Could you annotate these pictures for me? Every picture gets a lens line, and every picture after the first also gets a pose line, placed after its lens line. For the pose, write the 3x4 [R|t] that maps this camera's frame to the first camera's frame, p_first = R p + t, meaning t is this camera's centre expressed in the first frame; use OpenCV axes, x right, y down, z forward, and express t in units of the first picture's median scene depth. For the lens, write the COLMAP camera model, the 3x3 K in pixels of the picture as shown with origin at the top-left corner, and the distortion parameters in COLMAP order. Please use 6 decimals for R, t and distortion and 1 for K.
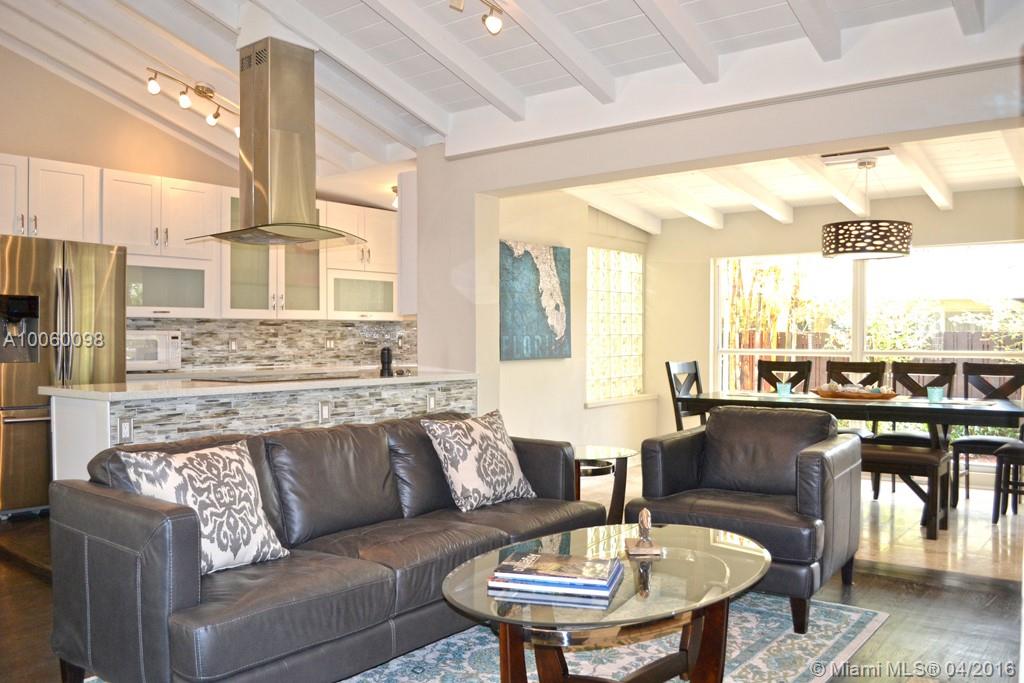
lens RADIAL K [[841.3, 0, 514.3], [0, 841.3, 340.9], [0, 0, 1]] dist [-0.057154, 0.004196]
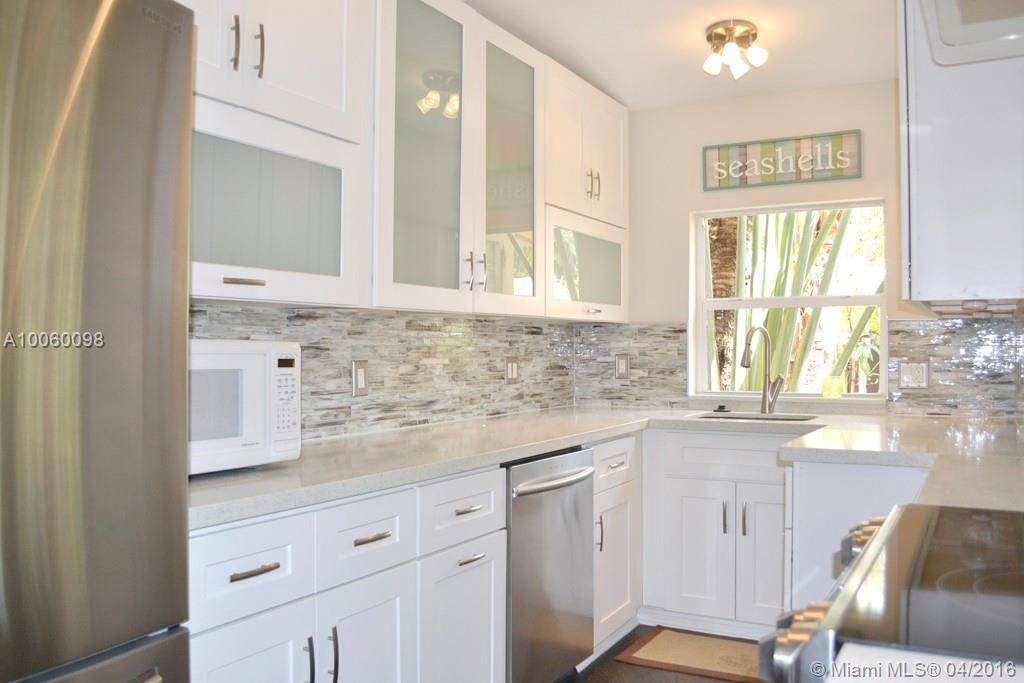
lens RADIAL K [[841.3, 0, 510.4], [0, 841.3, 344.4], [0, 0, 1]] dist [-0.057154, 0.004196]
pose [[0.986336, 0.002559, 0.164728, -0.324446], [-0.000953, 0.999951, -0.009832, -0.006807], [-0.164745, 0.009541, 0.986290, 0.576409]]
